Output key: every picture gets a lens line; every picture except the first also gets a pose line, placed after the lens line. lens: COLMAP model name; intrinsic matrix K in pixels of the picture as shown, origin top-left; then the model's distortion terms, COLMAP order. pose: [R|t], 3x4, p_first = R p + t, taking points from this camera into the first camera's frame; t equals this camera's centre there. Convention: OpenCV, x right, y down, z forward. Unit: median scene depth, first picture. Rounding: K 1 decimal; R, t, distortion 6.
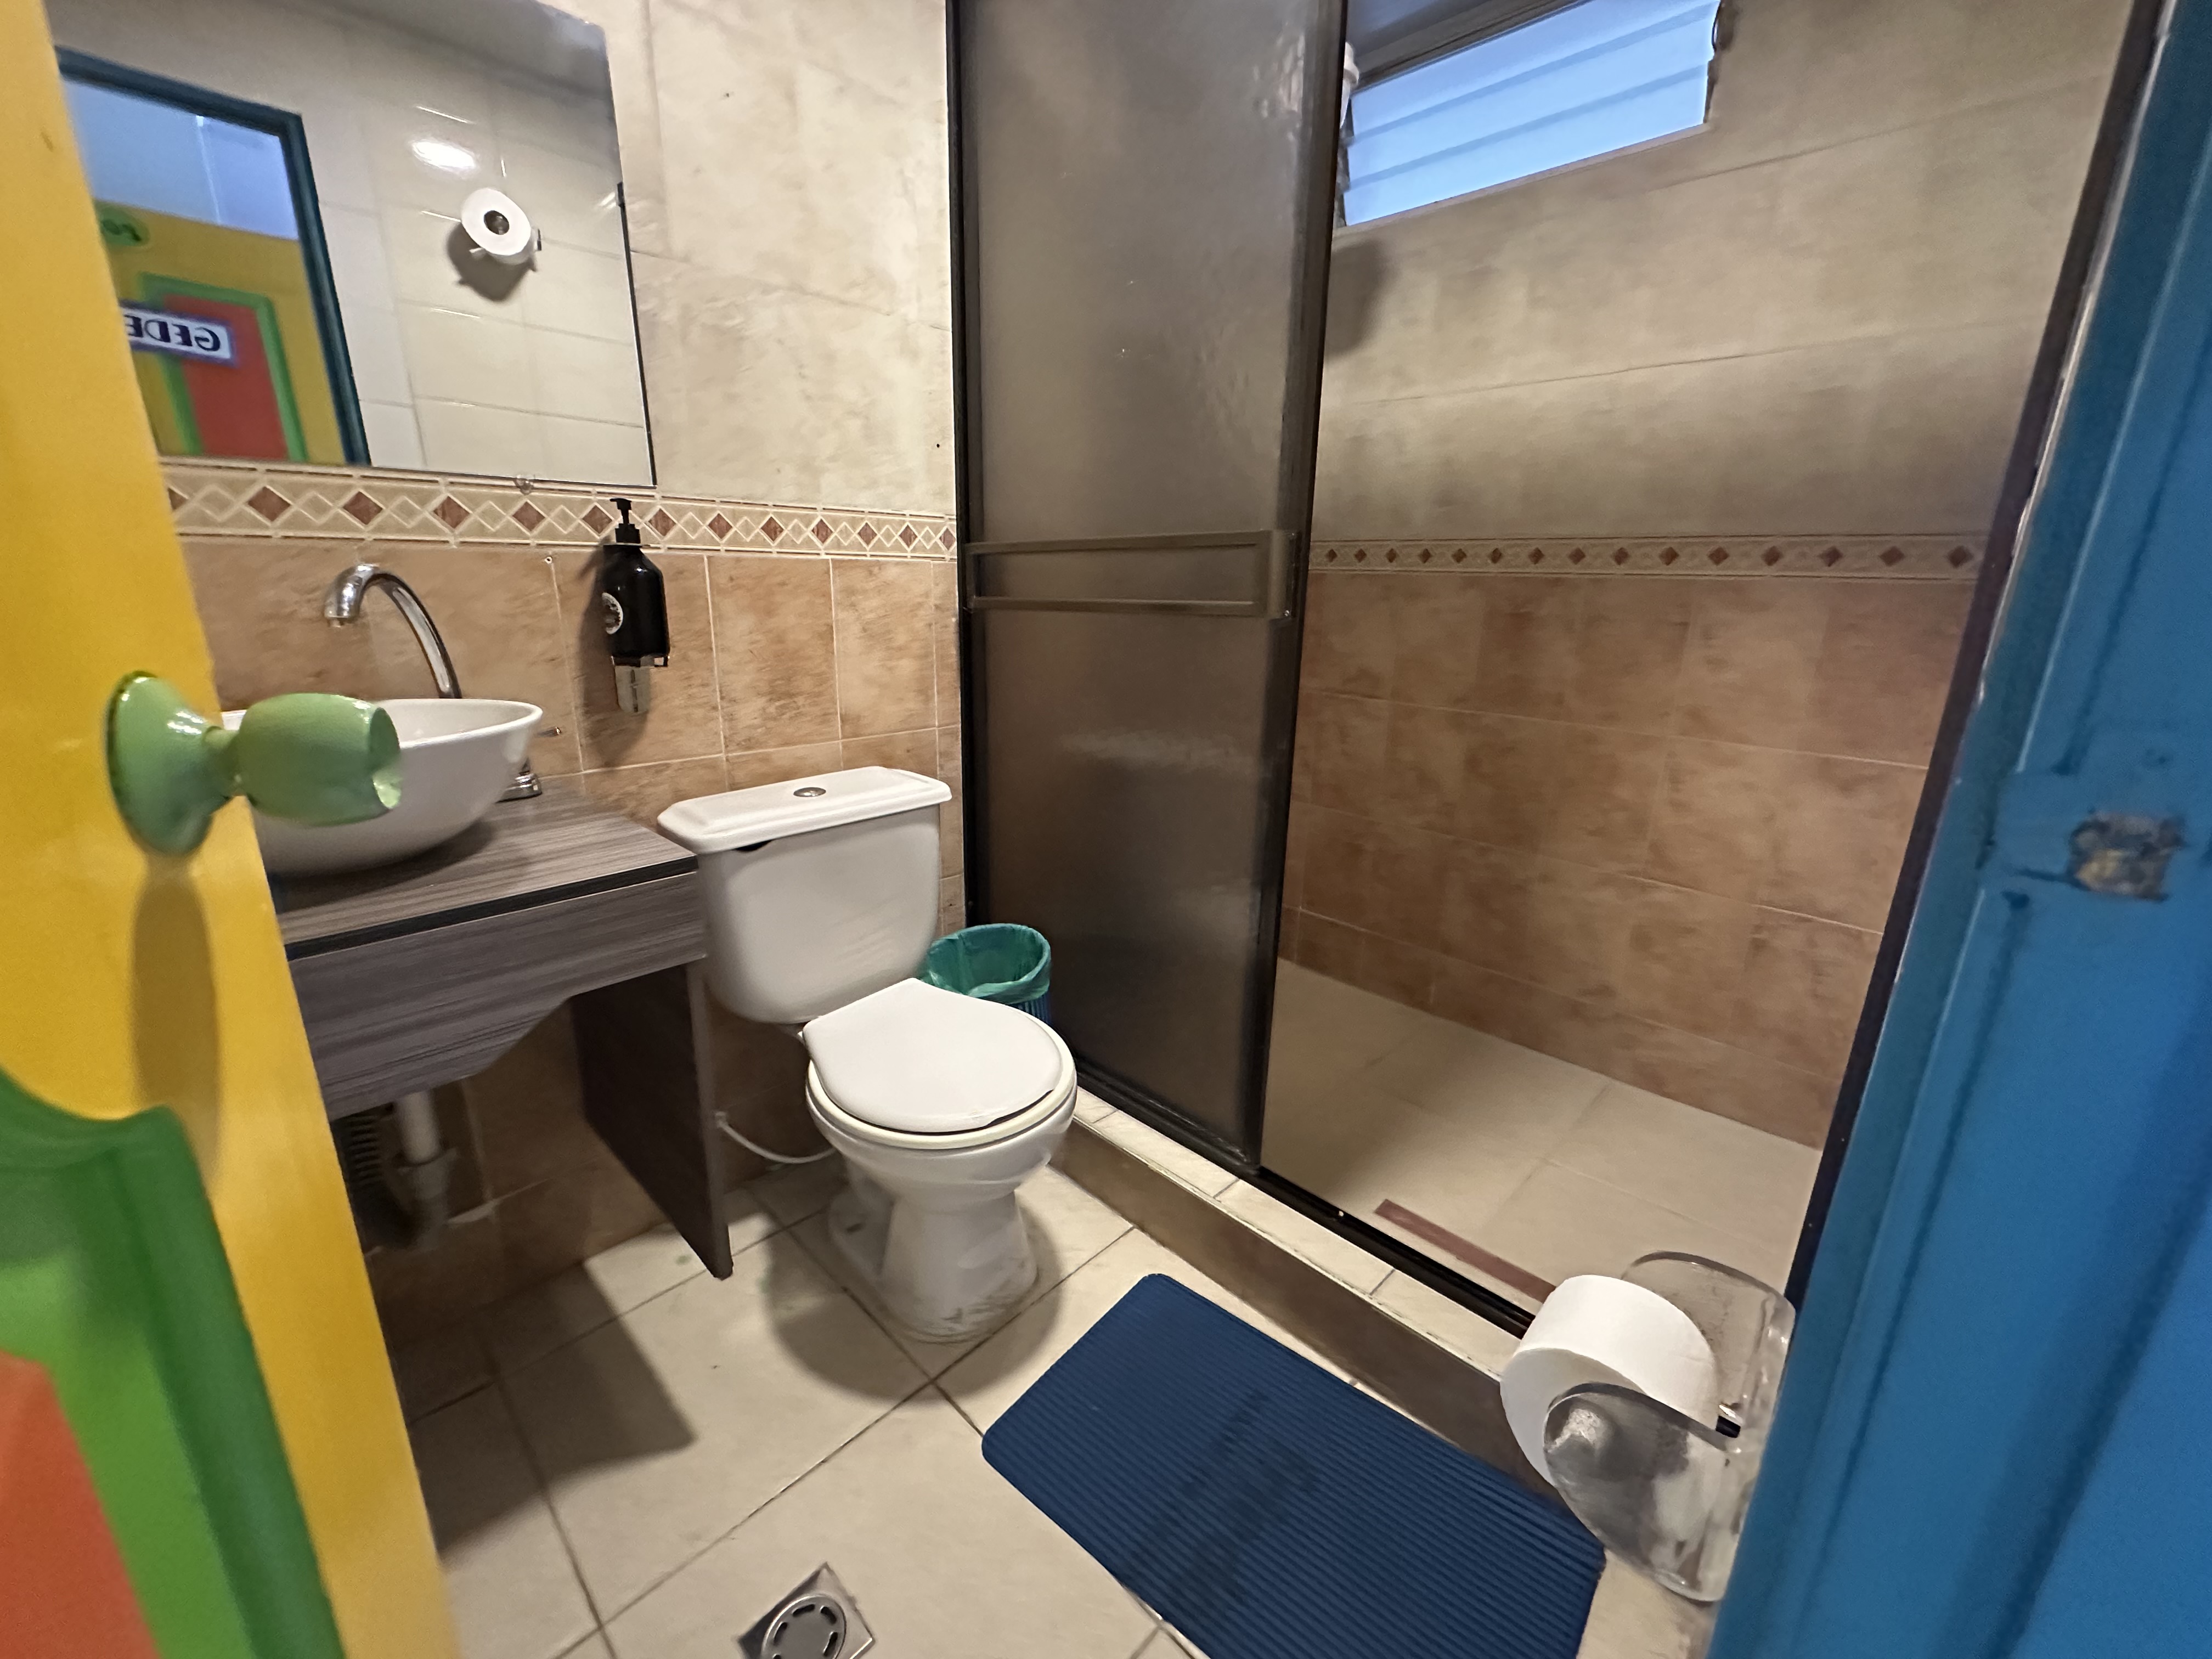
lens RADIAL K [[887.2, 0, 1106.0], [0, 887.2, 829.5], [0, 0, 1]] dist [-0.011539, 0.002692]
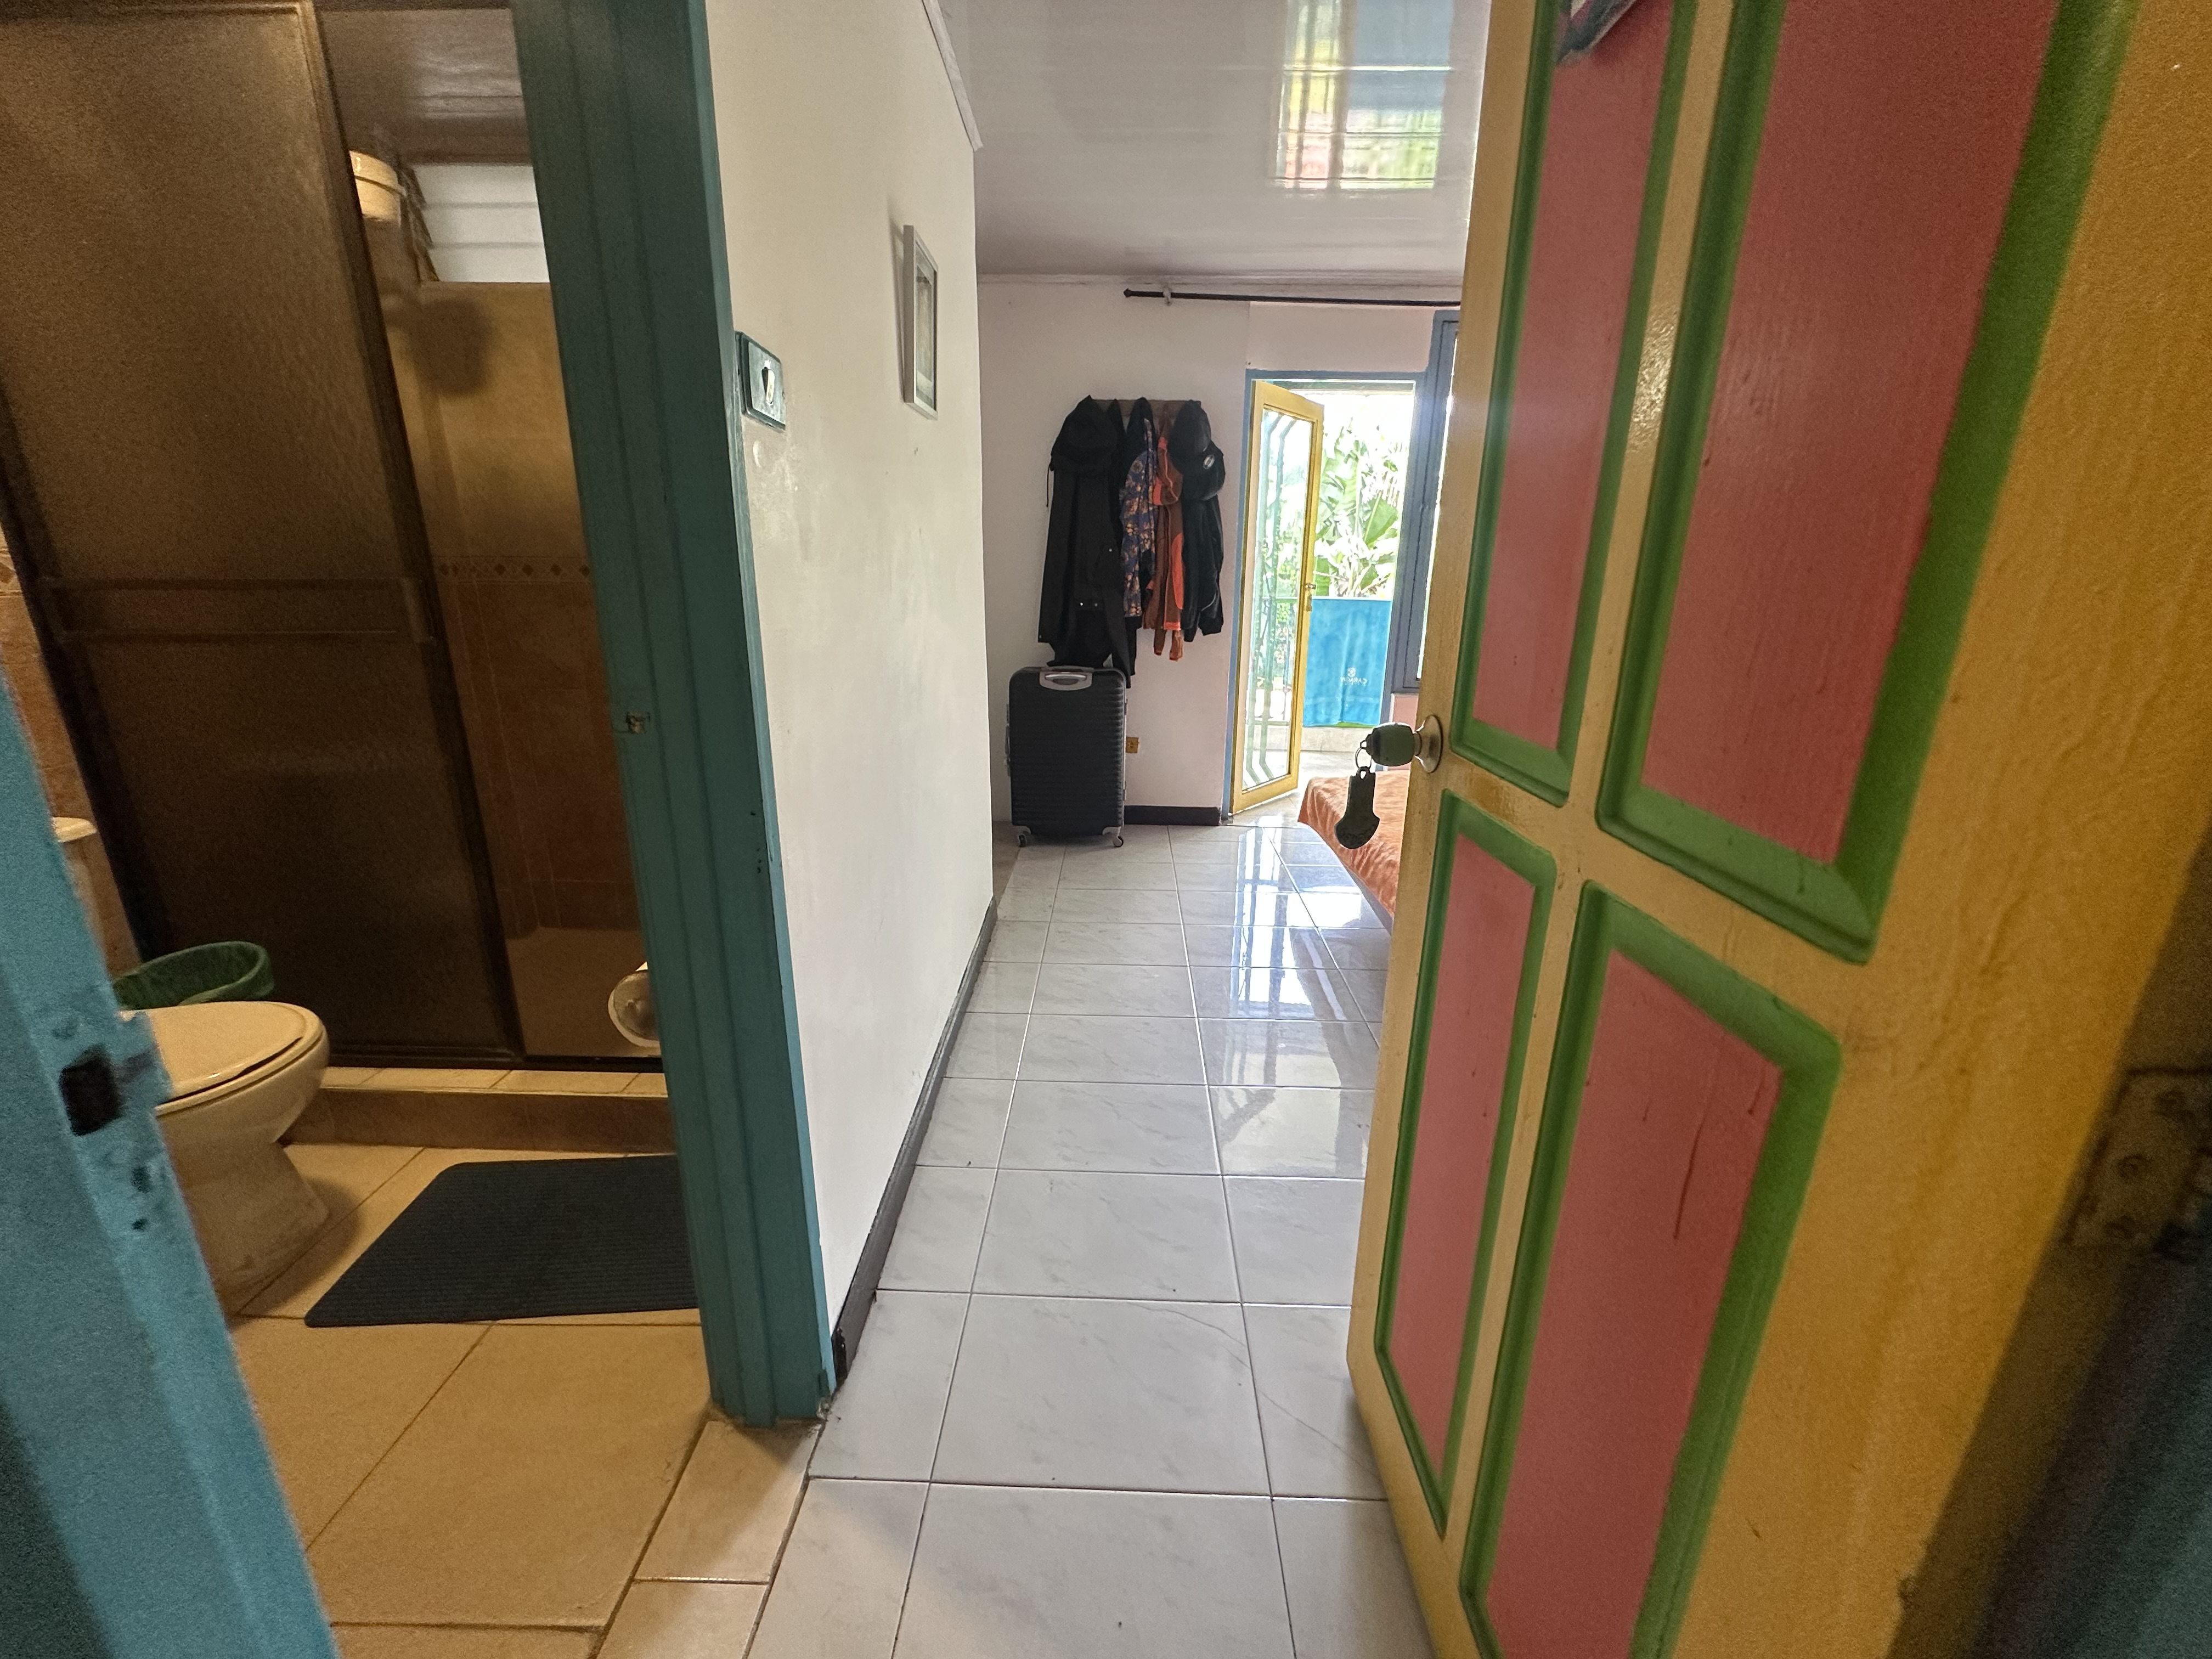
lens RADIAL K [[887.2, 0, 1106.0], [0, 887.2, 829.5], [0, 0, 1]] dist [-0.011539, 0.002692]
pose [[0.722175, -0.206213, 0.660258, -0.000221], [0.191266, 0.976843, 0.095888, 0.090221], [-0.664742, 0.057037, 0.744893, -0.545022]]
